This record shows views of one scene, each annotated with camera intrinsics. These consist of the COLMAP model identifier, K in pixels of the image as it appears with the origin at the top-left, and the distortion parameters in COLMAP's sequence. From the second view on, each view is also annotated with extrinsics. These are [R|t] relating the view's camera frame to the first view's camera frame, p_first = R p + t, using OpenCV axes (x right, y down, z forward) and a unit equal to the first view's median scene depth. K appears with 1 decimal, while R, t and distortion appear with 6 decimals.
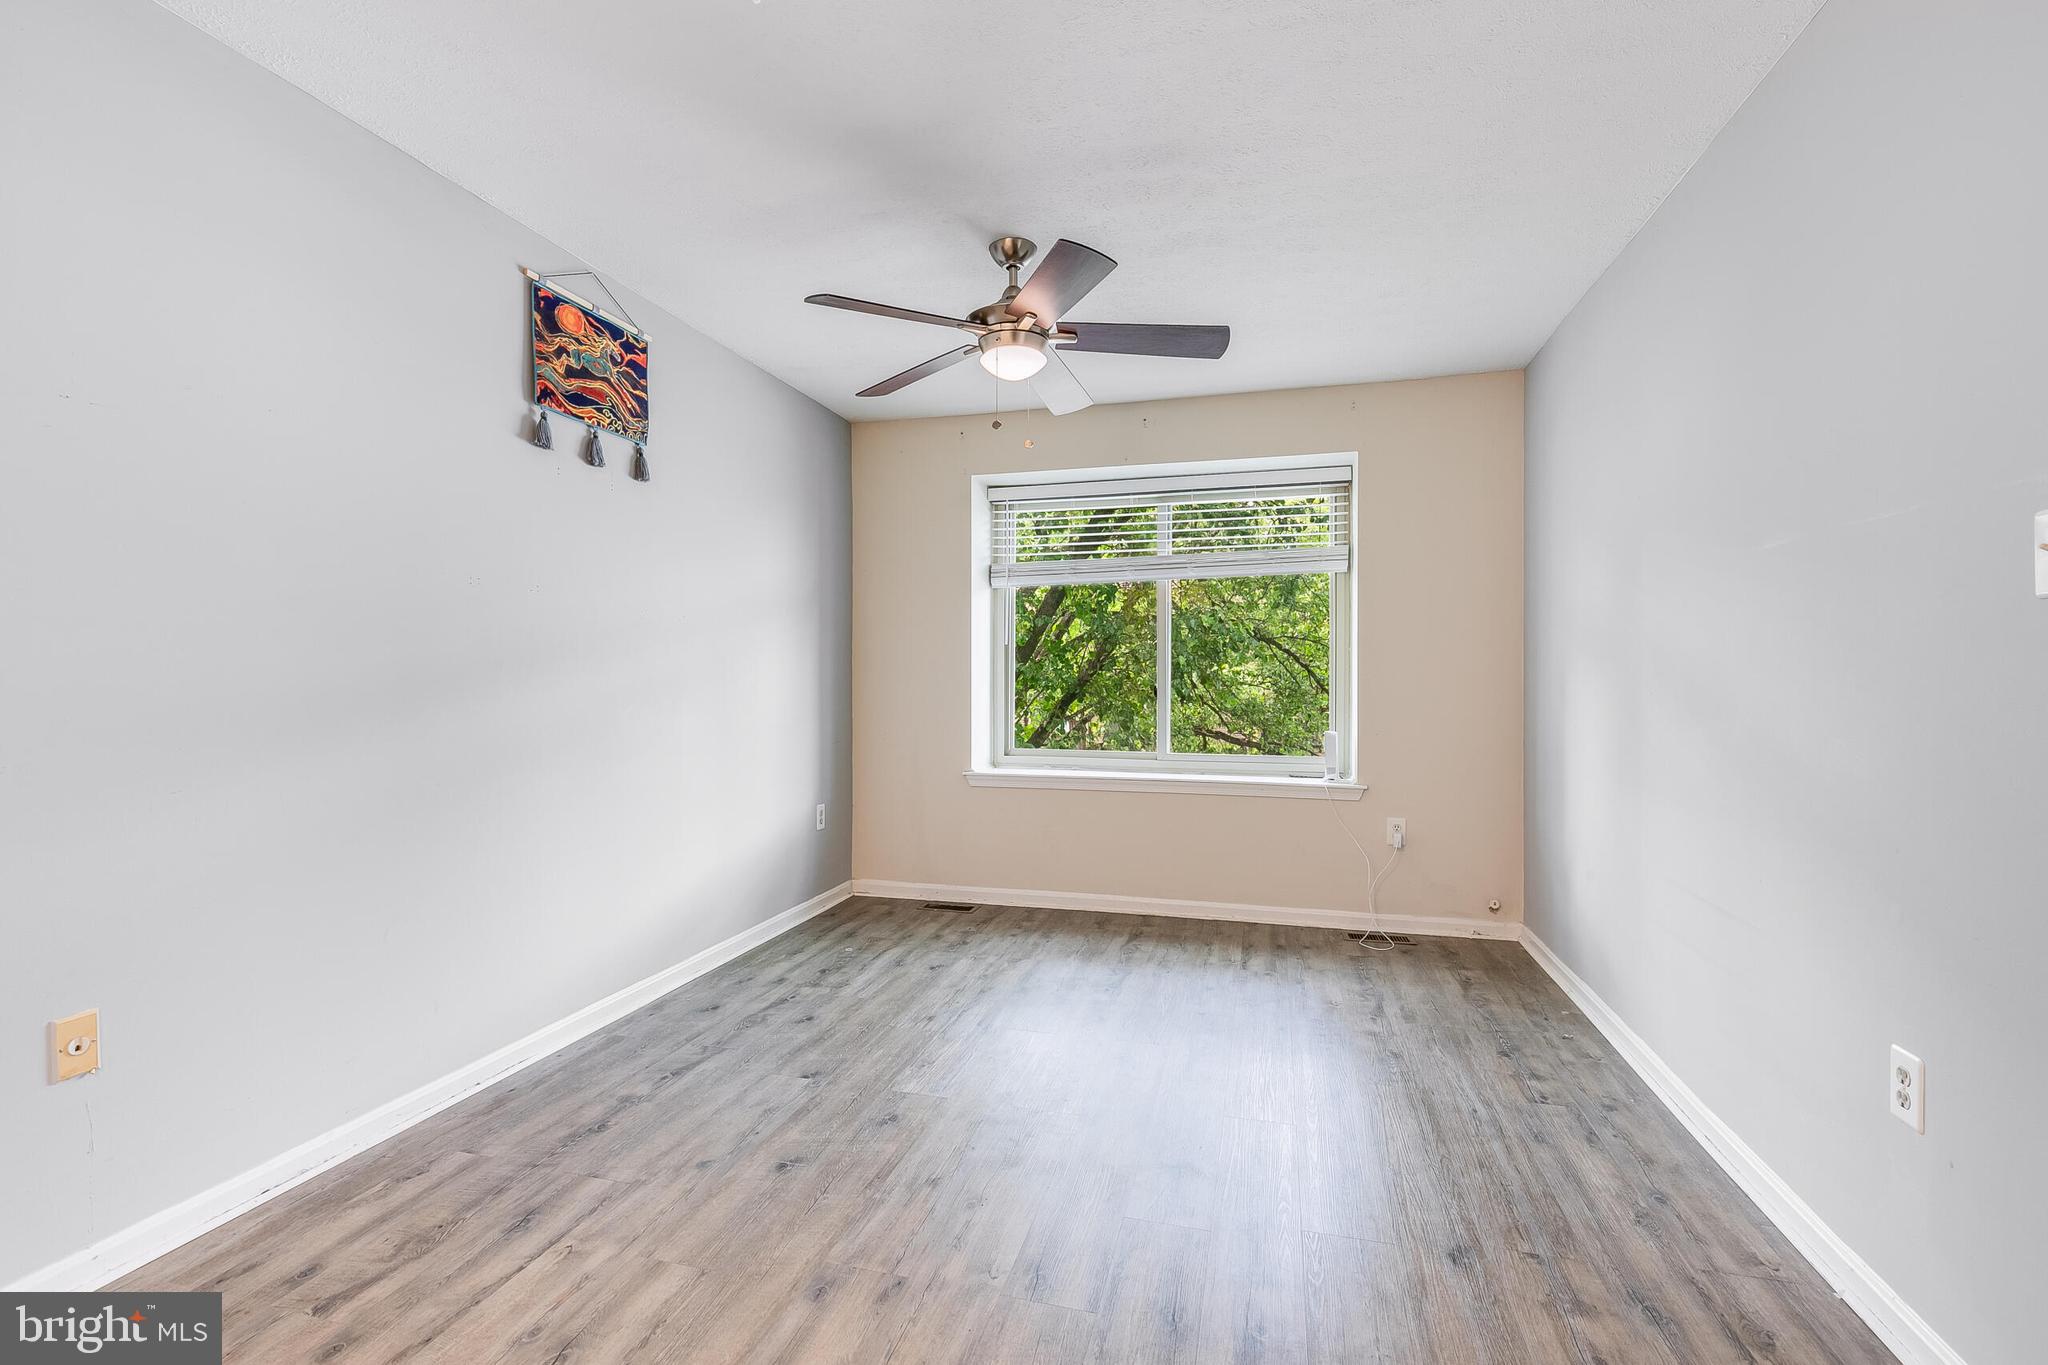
lens RADIAL K [[914.7, 0, 1021.5], [0, 914.7, 667.1], [0, 0, 1]] dist [0.001718, -0.000952]
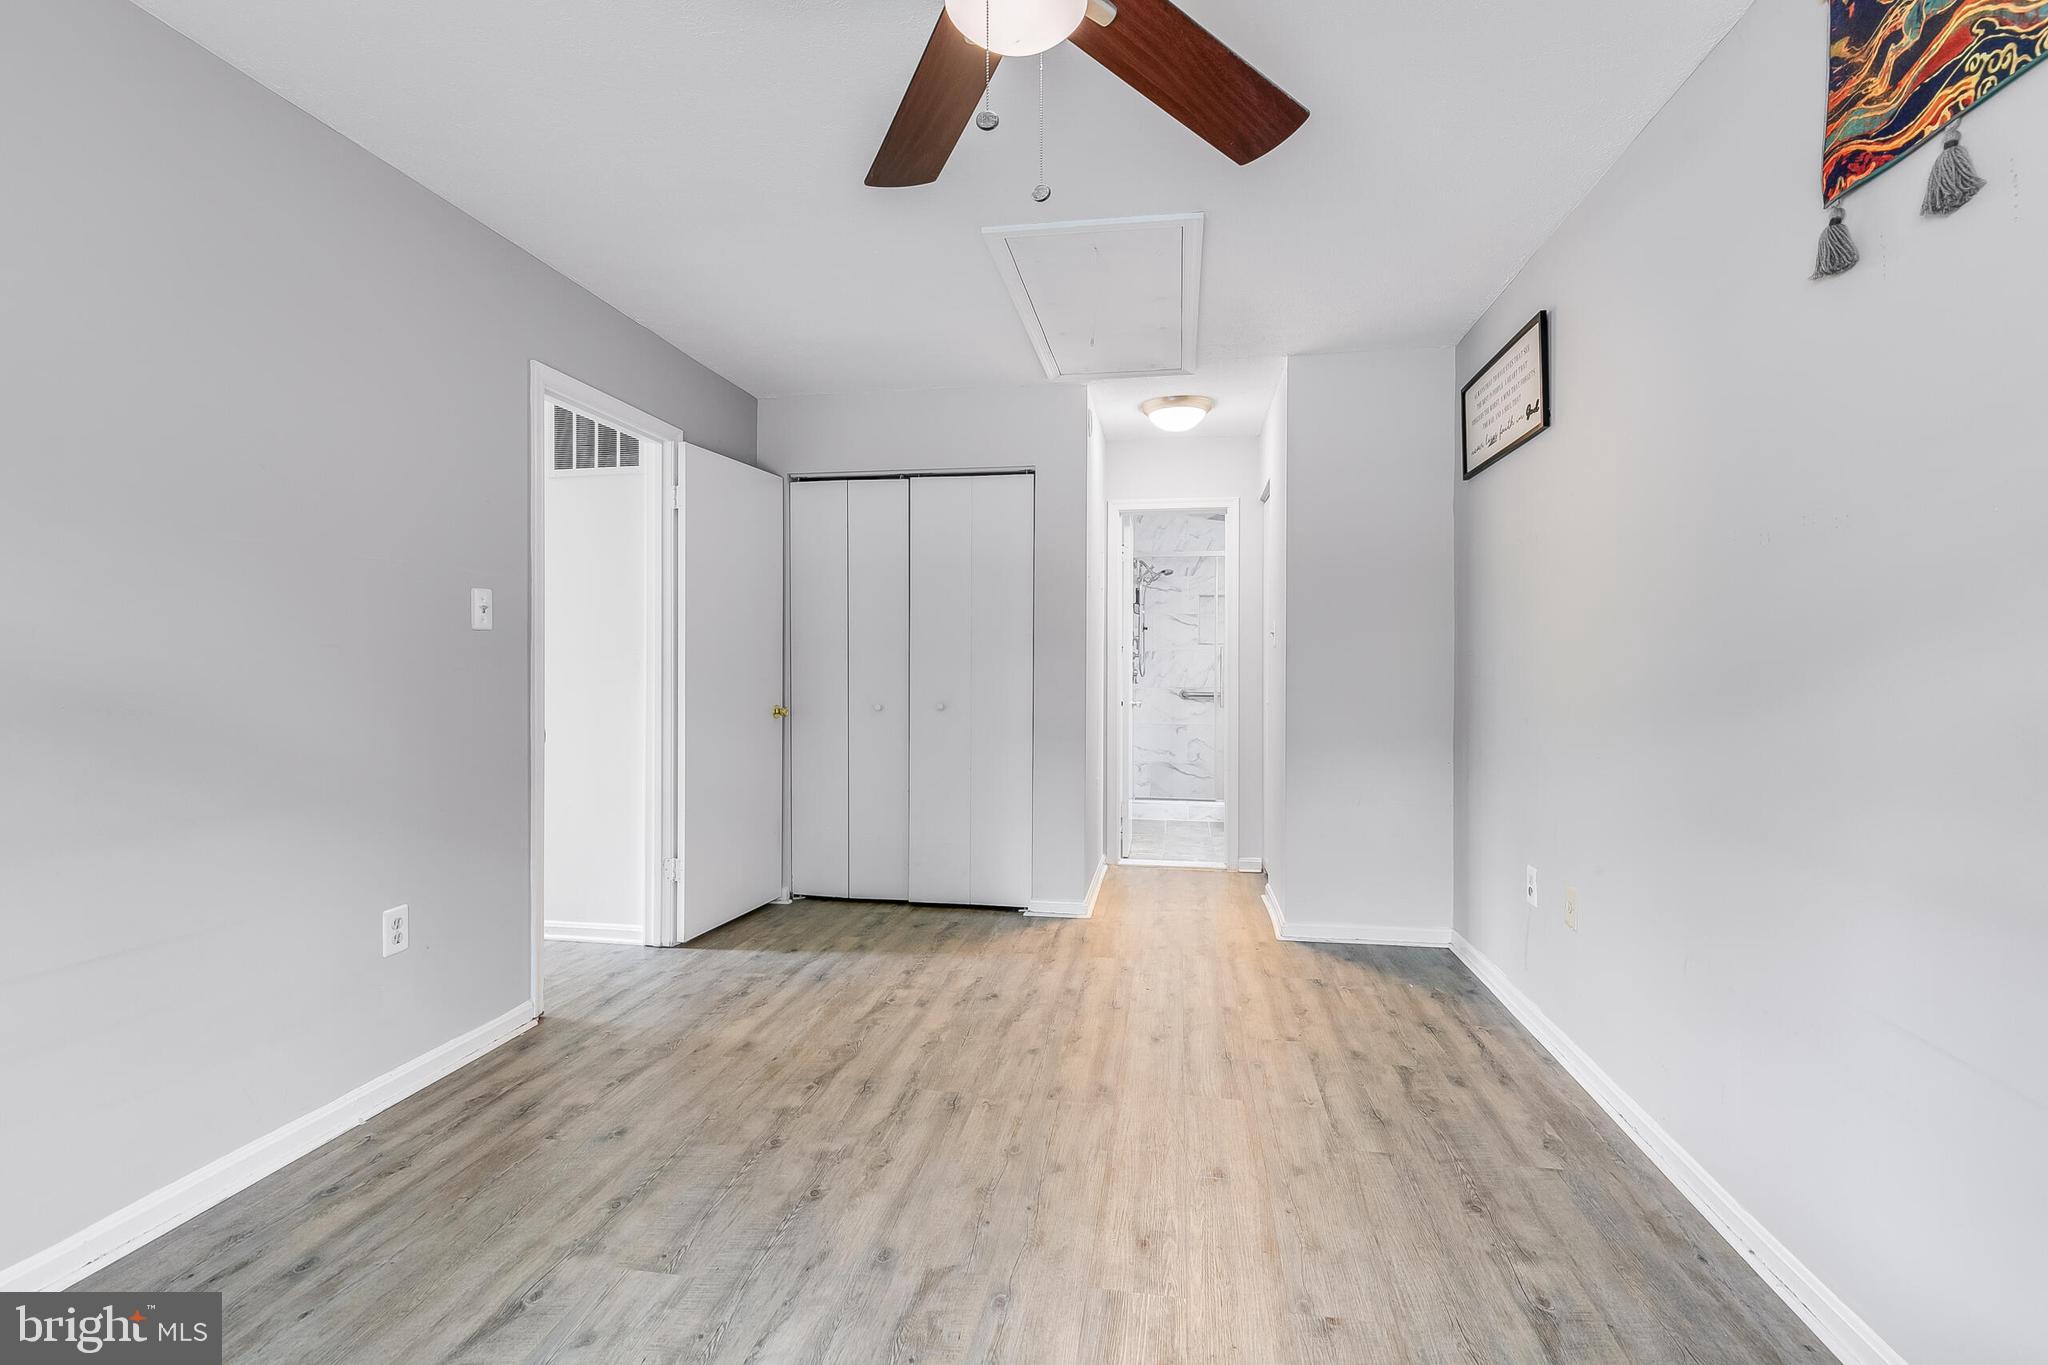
lens RADIAL K [[924.7, 0, 1018.4], [0, 924.7, 644.0], [0, 0, 1]] dist [0.000730, -0.000392]
pose [[-0.995506, -0.005124, -0.094555, 0.032174], [-0.002322, 0.999556, -0.029716, 0.008072], [0.094665, -0.029363, -0.995076, 1.399859]]
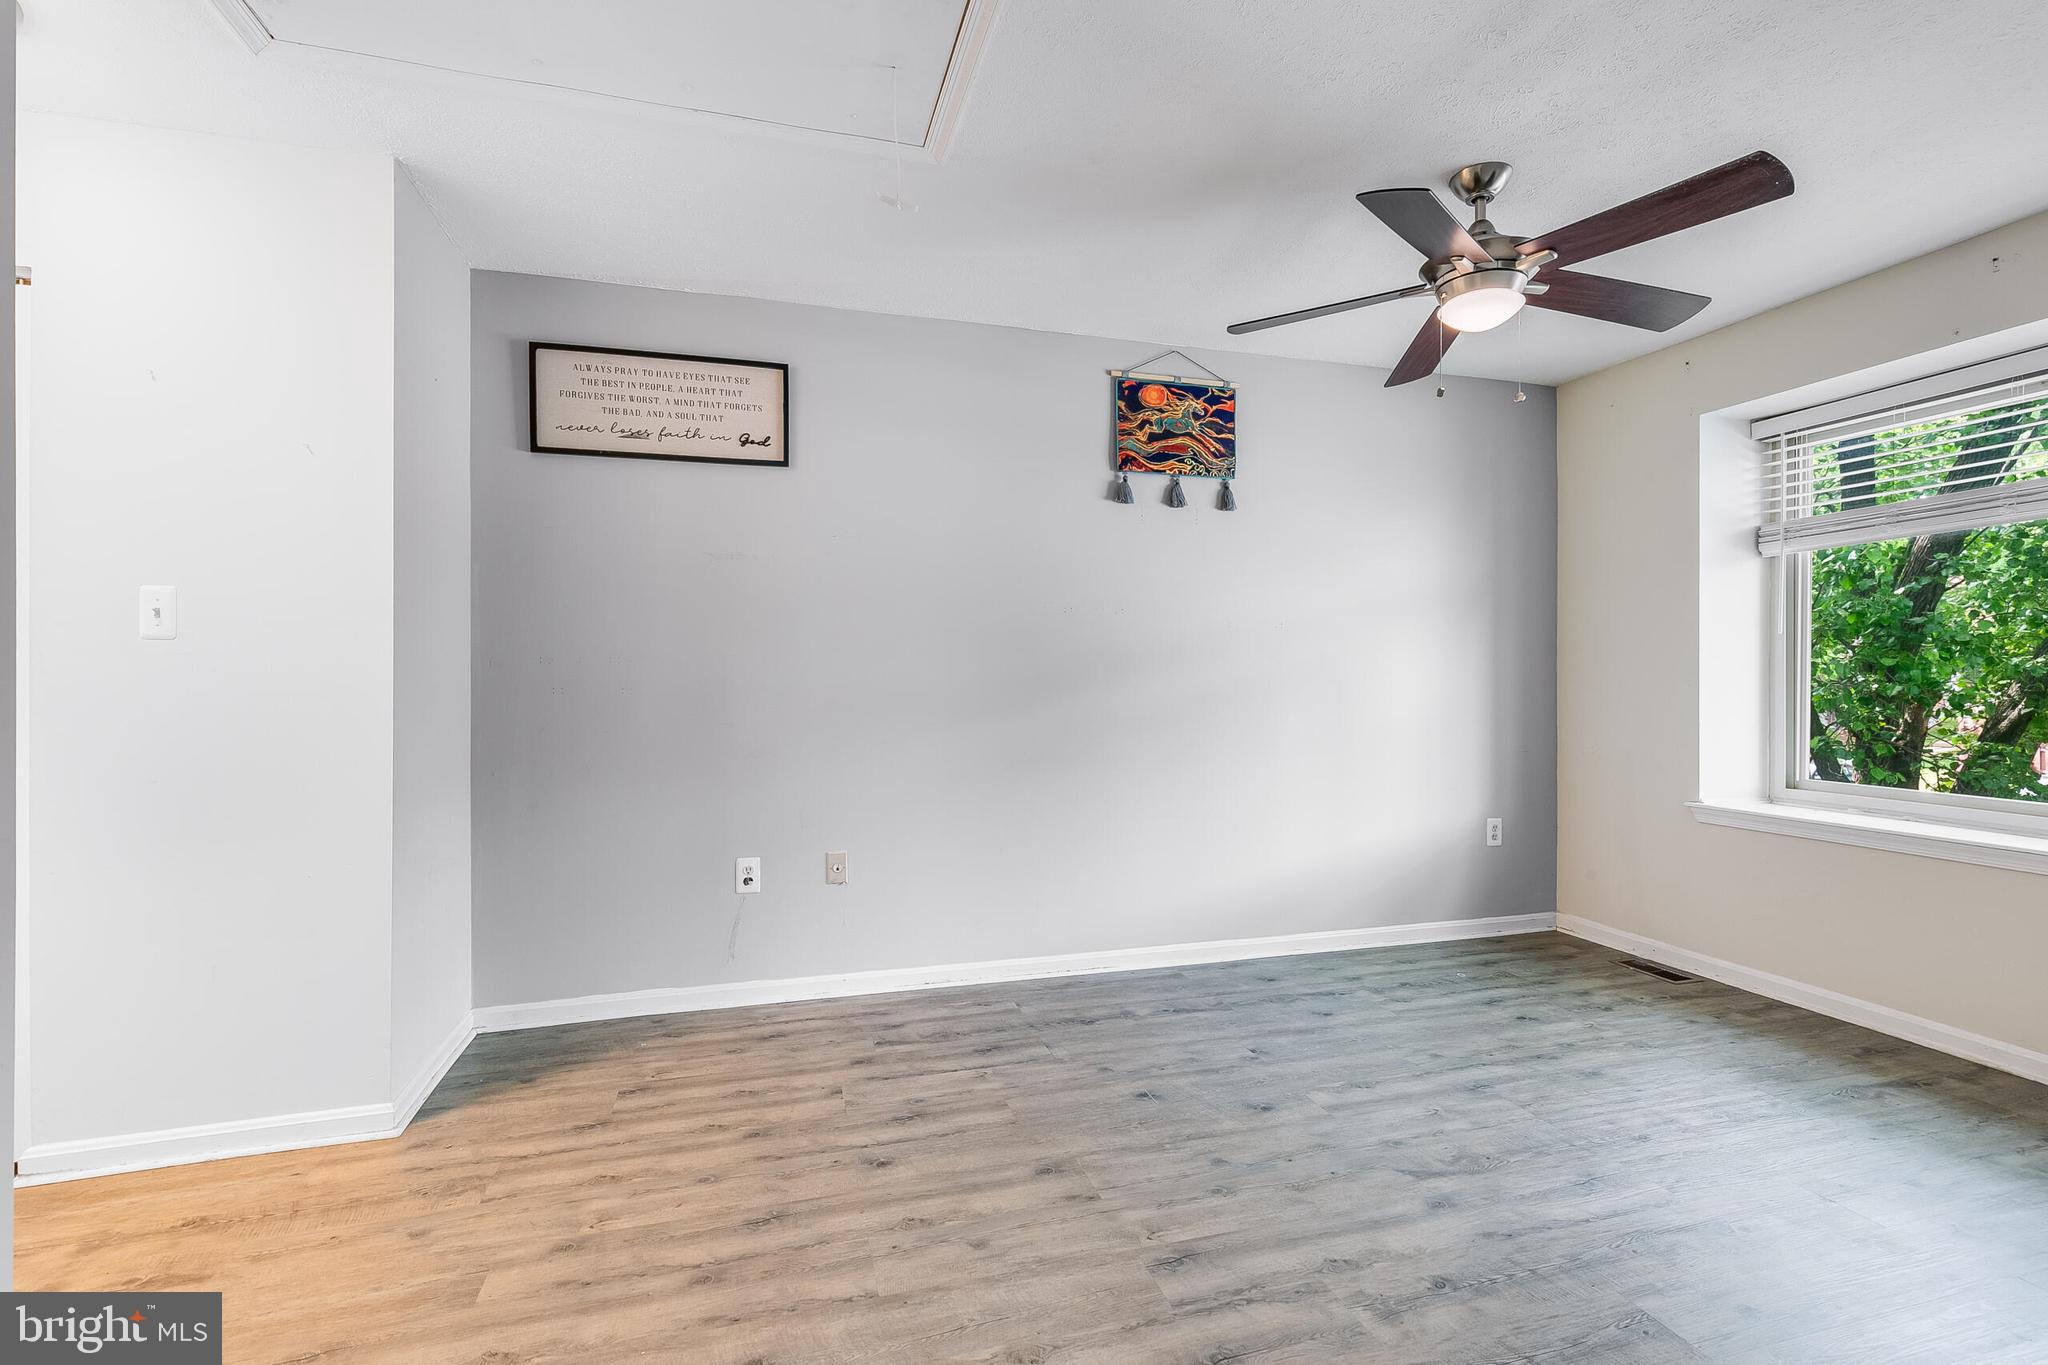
lens RADIAL K [[914.7, 0, 1021.5], [0, 914.7, 667.1], [0, 0, 1]] dist [0.001718, -0.000952]
pose [[0.519004, -0.009445, -0.854719, 0.472963], [0.008519, 0.999946, -0.005878, 0.000295], [0.854729, -0.004231, 0.519057, 0.182559]]
